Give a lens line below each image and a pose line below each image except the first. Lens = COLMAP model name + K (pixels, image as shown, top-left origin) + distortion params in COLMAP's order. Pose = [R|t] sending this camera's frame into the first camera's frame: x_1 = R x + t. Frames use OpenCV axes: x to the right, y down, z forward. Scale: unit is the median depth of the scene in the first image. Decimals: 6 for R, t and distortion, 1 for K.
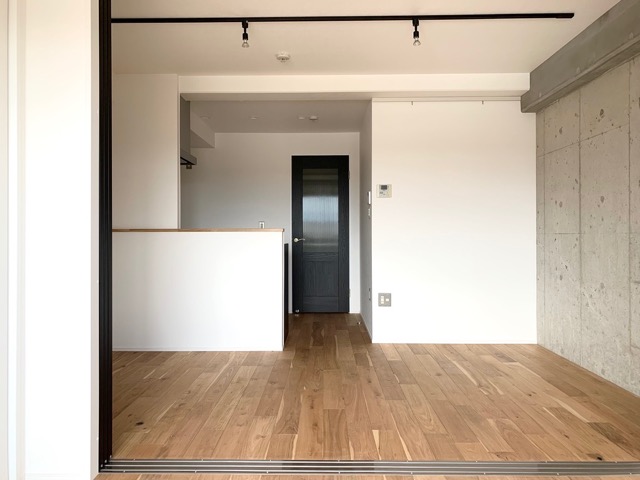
lens RADIAL K [[487.3, 0, 318.3], [0, 487.3, 235.1], [0, 0, 1]] dist [0.093009, -0.094446]
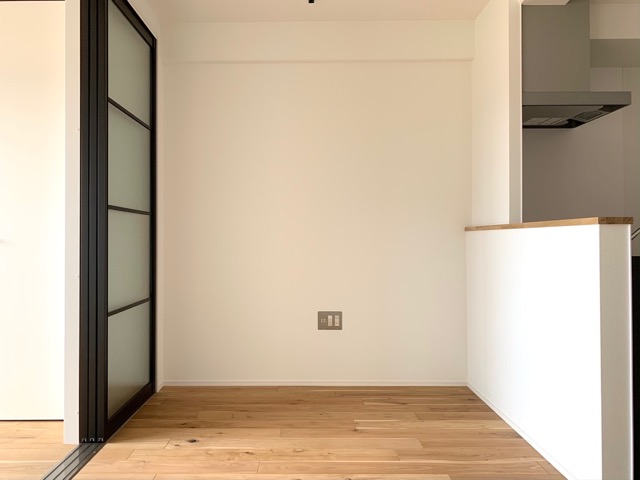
lens RADIAL K [[508.2, 0, 305.1], [0, 508.2, 230.9], [0, 0, 1]] dist [-0.001561, -0.002692]
pose [[-0.001136, -0.016728, -0.999859, 0.485269], [0.005378, 0.999846, -0.016733, 0.007384], [0.999985, -0.005396, -0.001046, 1.006546]]
